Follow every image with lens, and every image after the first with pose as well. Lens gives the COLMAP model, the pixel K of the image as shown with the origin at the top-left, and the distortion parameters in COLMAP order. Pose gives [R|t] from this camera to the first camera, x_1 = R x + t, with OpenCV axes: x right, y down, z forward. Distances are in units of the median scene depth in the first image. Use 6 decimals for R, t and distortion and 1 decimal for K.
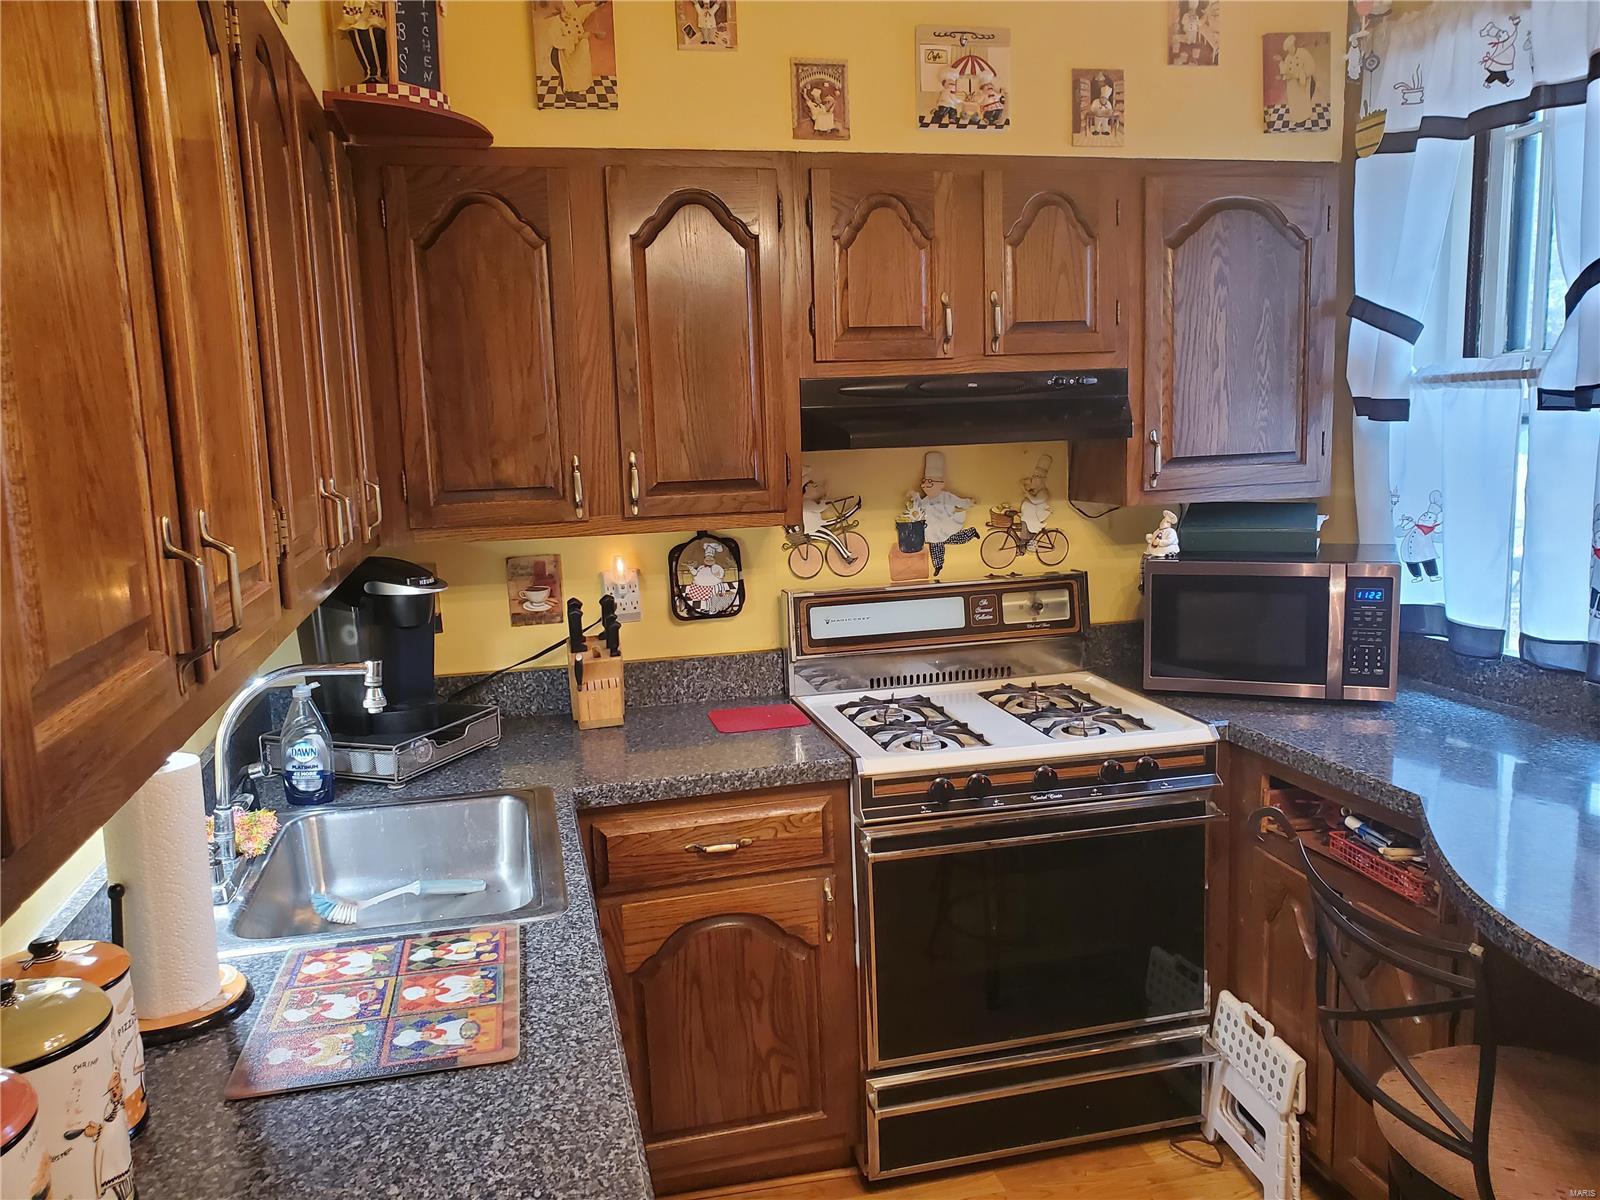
lens RADIAL K [[1236.4, 0, 804.5], [0, 1236.4, 588.6], [0, 0, 1]] dist [-0.014830, 0.041570]
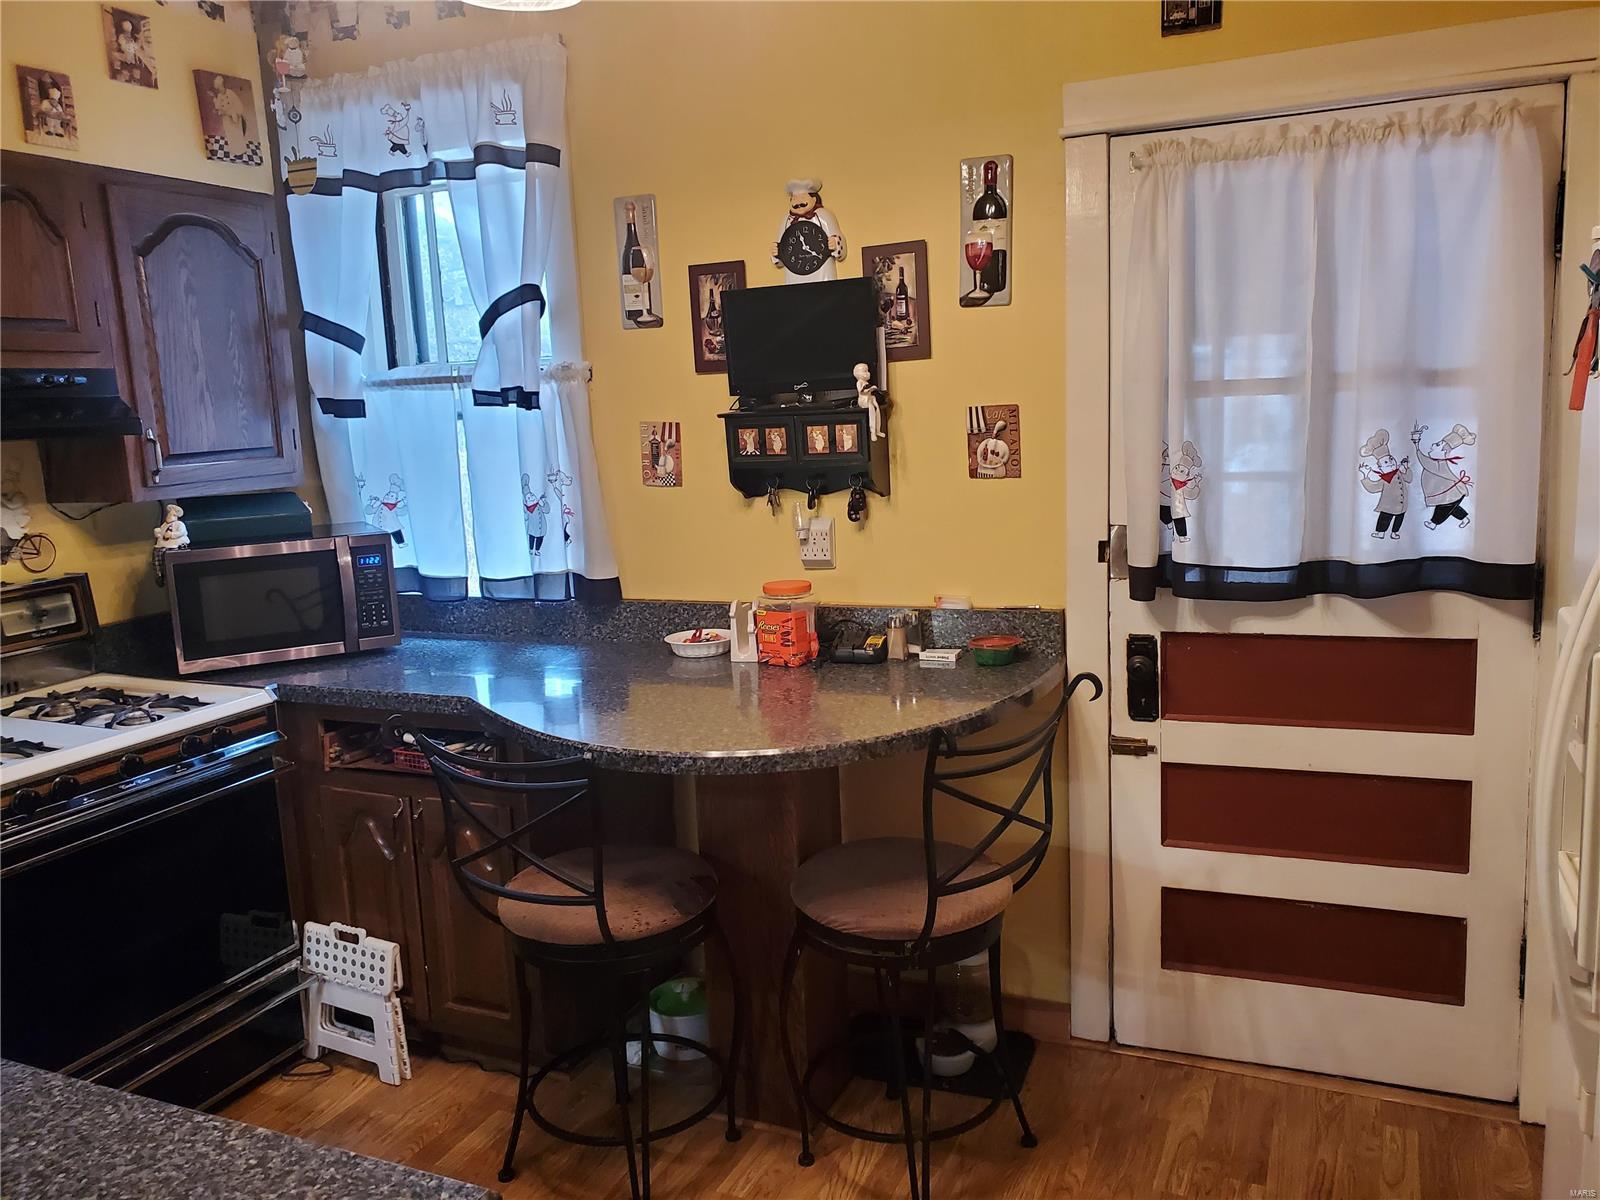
lens RADIAL K [[1275.4, 0, 801.2], [0, 1275.4, 567.3], [0, 0, 1]] dist [0.002754, 0.010171]
pose [[0.597991, -0.099273, 0.795331, -0.258364], [0.130390, 0.991130, 0.025675, 0.031959], [-0.790826, 0.088350, 0.605631, -0.077422]]
